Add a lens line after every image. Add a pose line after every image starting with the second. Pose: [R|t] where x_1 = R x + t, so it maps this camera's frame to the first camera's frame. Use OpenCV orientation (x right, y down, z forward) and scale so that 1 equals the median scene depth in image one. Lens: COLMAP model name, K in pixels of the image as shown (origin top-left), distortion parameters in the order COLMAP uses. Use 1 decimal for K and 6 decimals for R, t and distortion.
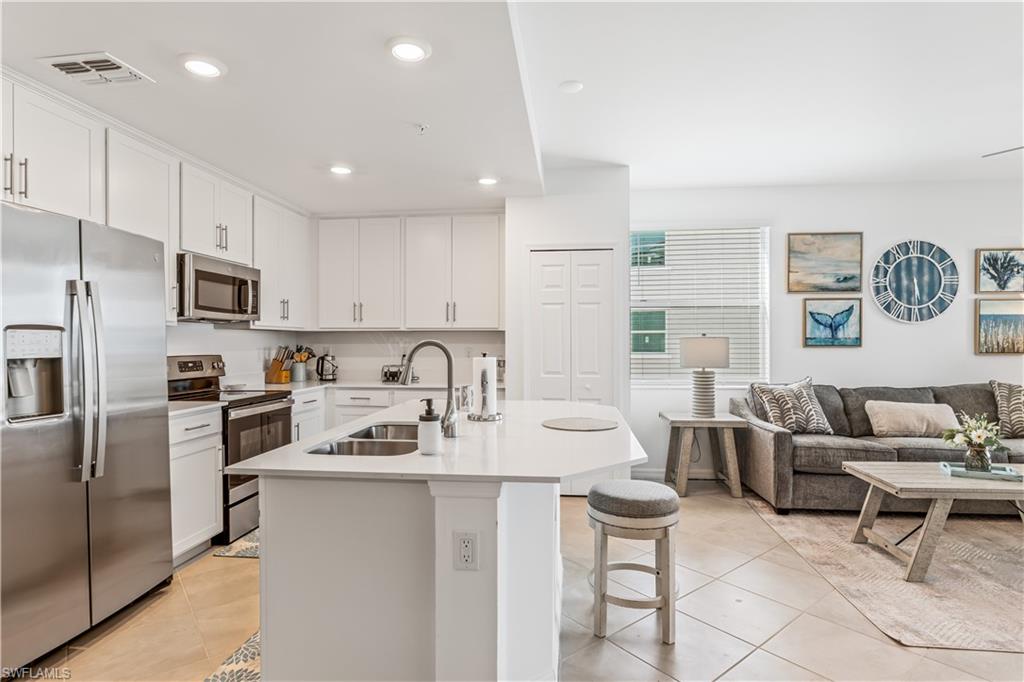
lens RADIAL K [[534.1, 0, 512.3], [0, 534.1, 343.4], [0, 0, 1]] dist [-0.001392, 0.001275]
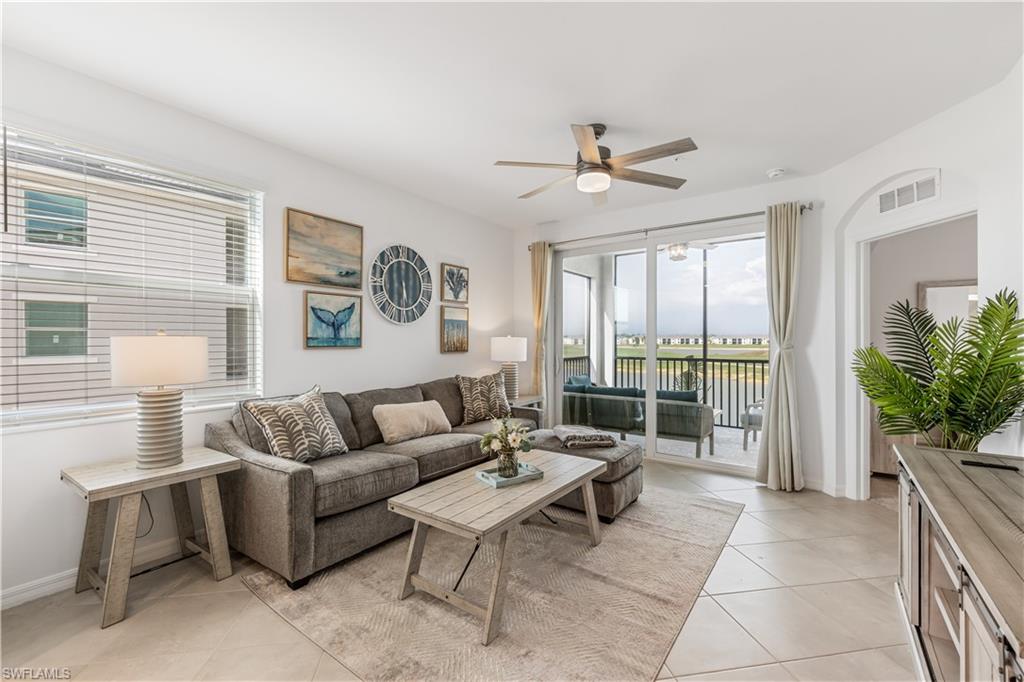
lens RADIAL K [[429.8, 0, 517.3], [0, 429.8, 340.7], [0, 0, 1]] dist [-0.003233, -0.000319]
pose [[0.486144, 0.001671, 0.873877, 0.129094], [0.002082, 0.999993, -0.003071, -0.002923], [-0.873876, 0.003313, 0.486137, 0.409481]]
